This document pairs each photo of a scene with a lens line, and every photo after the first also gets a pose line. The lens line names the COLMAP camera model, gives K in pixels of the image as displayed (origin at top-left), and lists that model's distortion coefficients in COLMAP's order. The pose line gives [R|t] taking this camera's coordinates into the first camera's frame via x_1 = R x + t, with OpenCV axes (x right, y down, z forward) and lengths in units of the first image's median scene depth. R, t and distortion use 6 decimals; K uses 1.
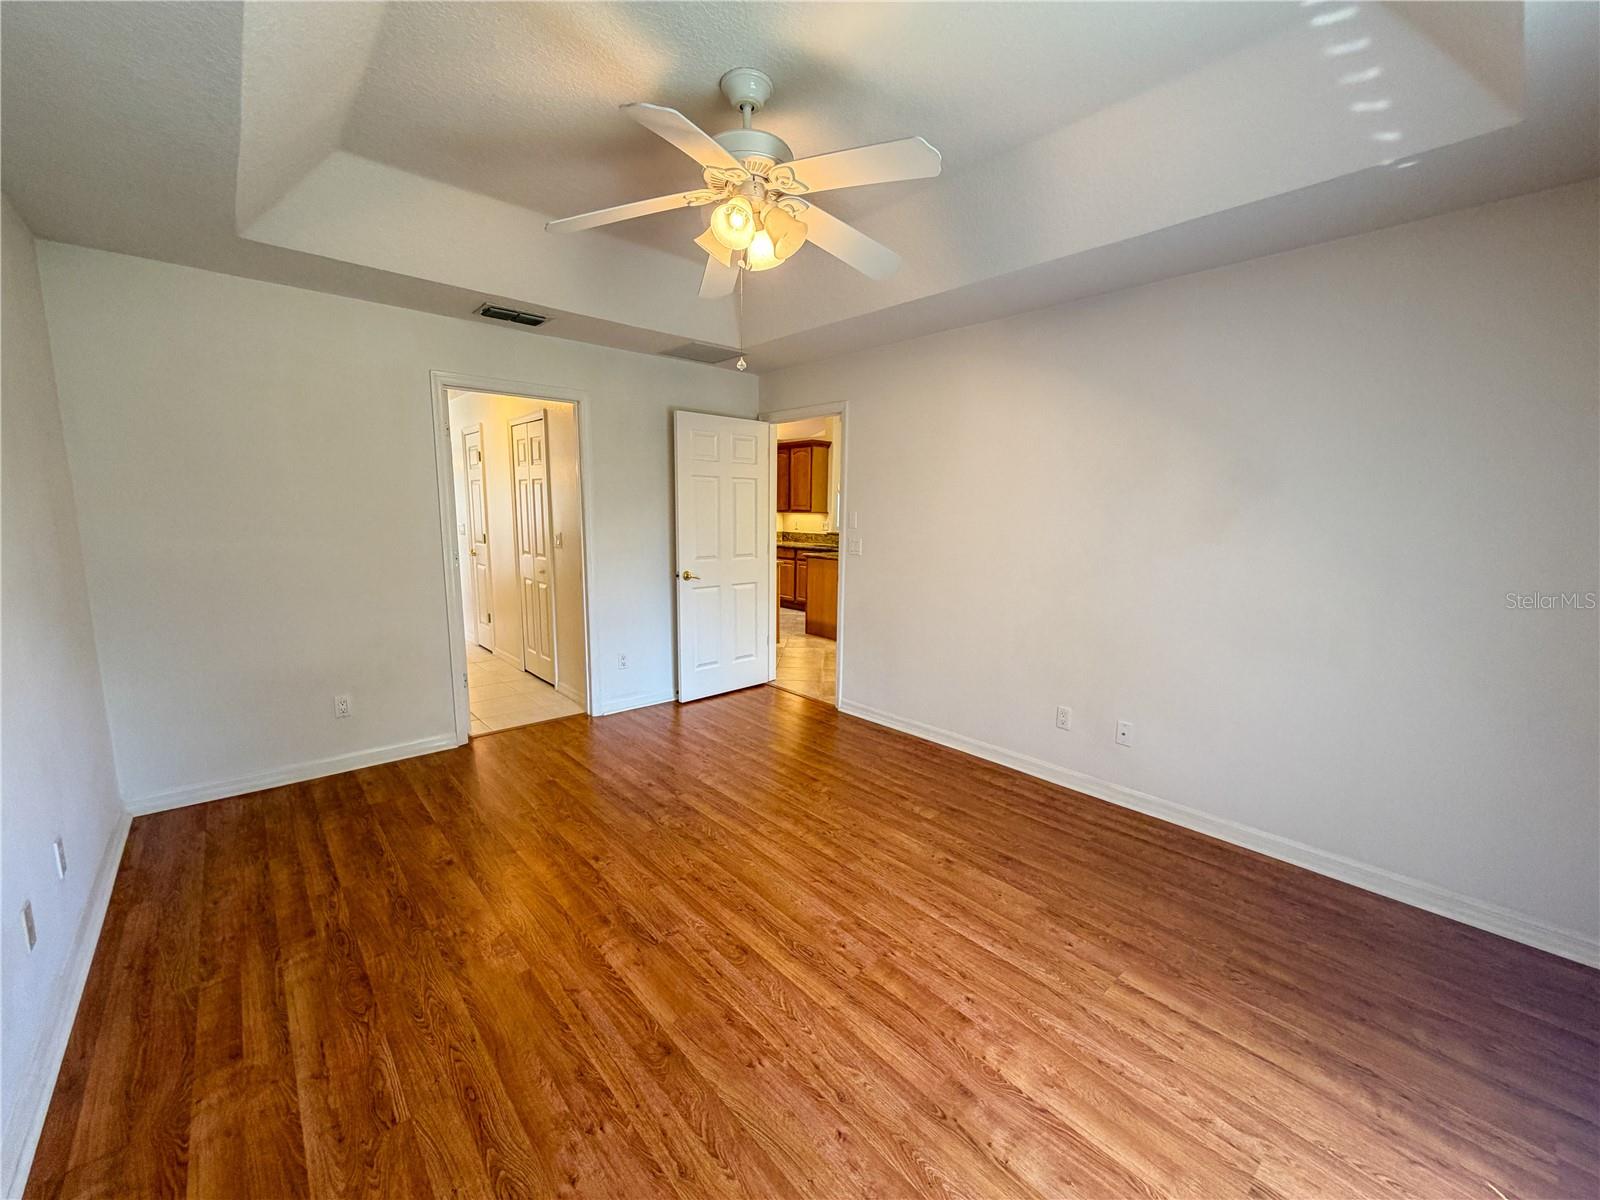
lens RADIAL K [[638.0, 0, 805.4], [0, 638.0, 602.4], [0, 0, 1]] dist [-0.000159, 0.000620]
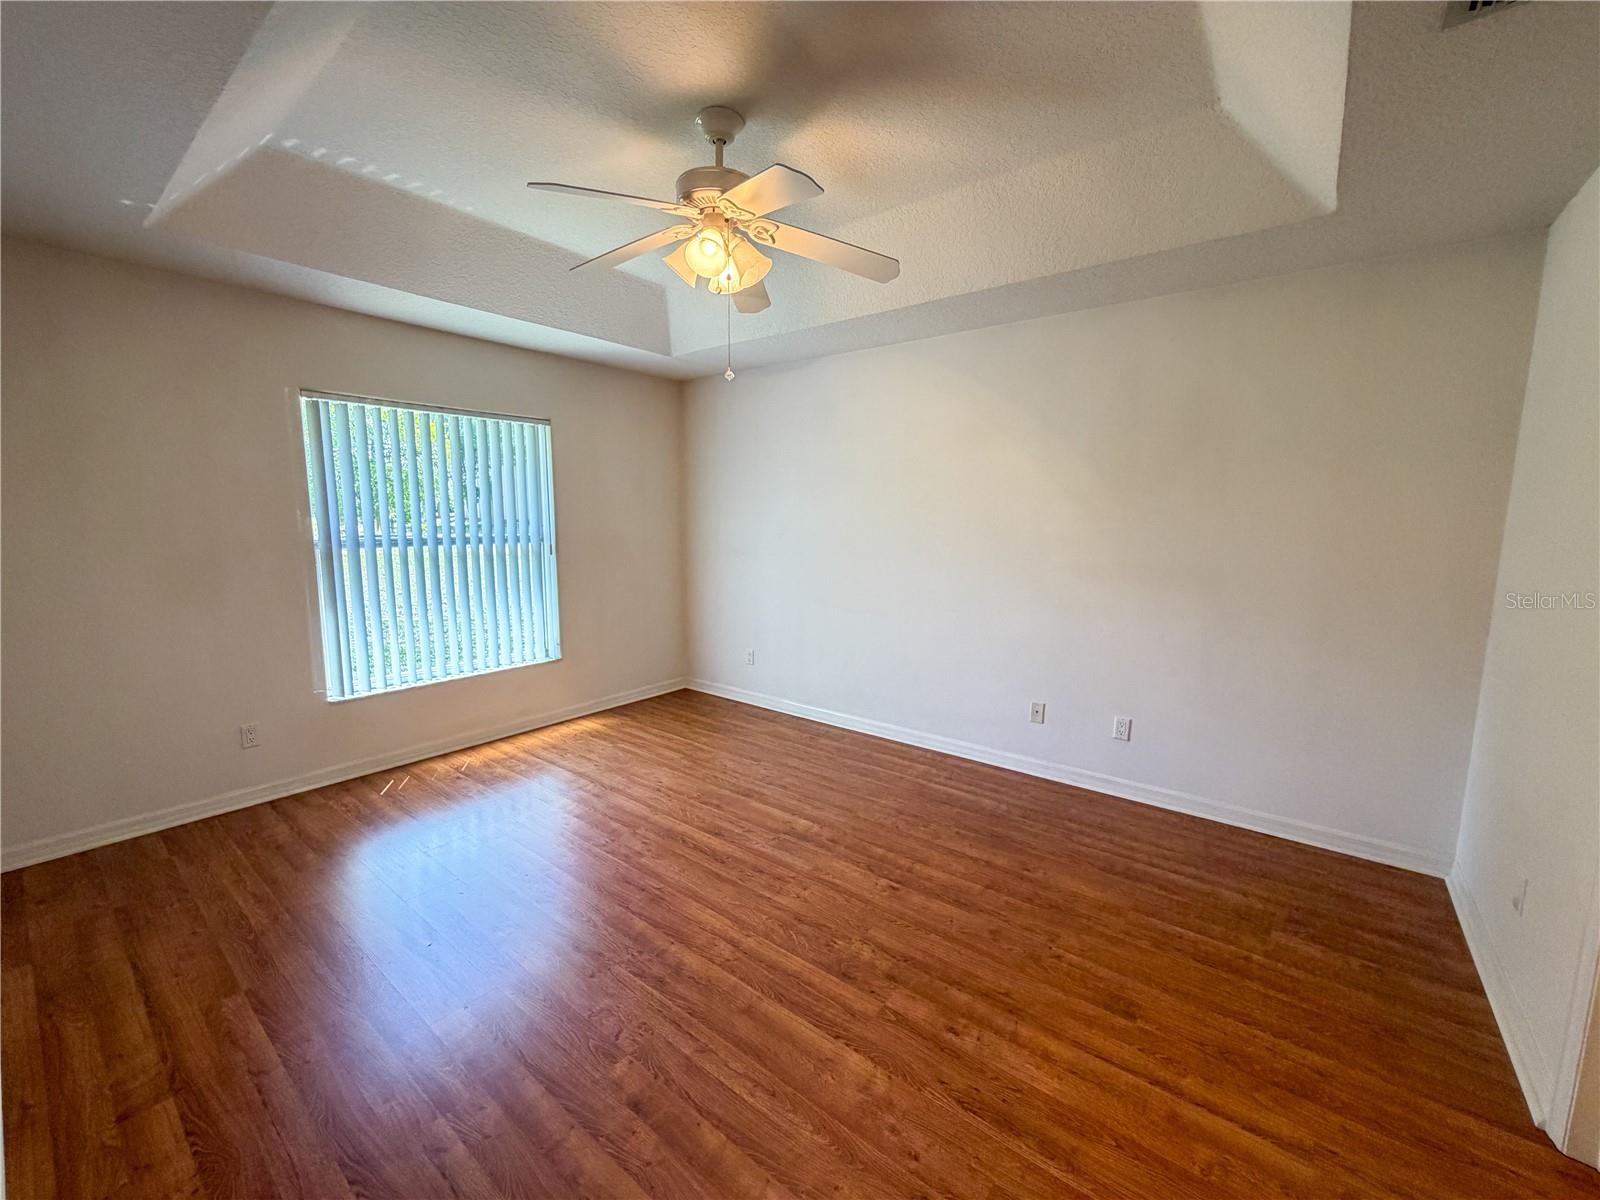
lens RADIAL K [[638.0, 0, 804.7], [0, 638.0, 602.4], [0, 0, 1]] dist [-0.000159, 0.000620]
pose [[-0.984553, 0.003909, -0.175042, -0.034507], [-0.045102, 0.960349, 0.275129, -0.271388], [0.169177, 0.278773, -0.945338, 1.826738]]
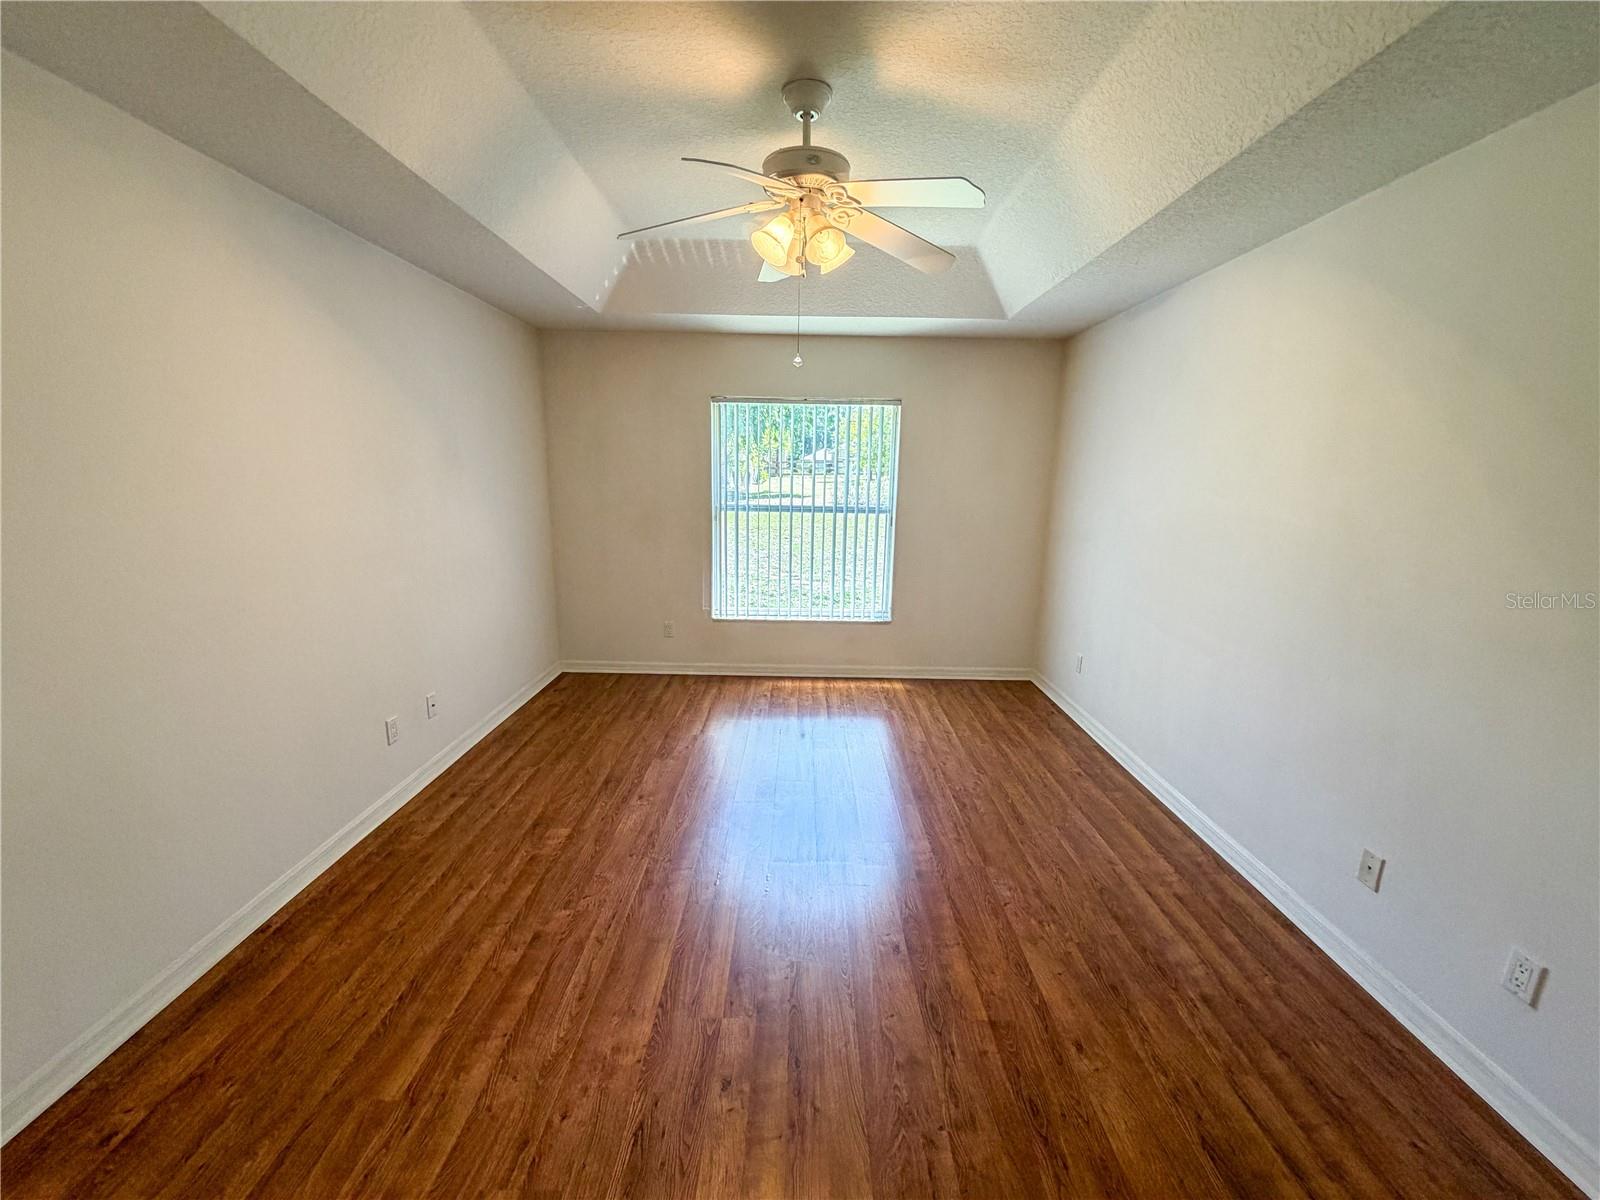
lens RADIAL K [[638.0, 0, 806.7], [0, 638.0, 600.8], [0, 0, 1]] dist [-0.000159, 0.000620]
pose [[-0.746829, -0.161567, 0.645092, -0.721549], [0.068554, 0.946166, 0.316338, -0.291129], [-0.661474, 0.280474, -0.695548, 1.575343]]
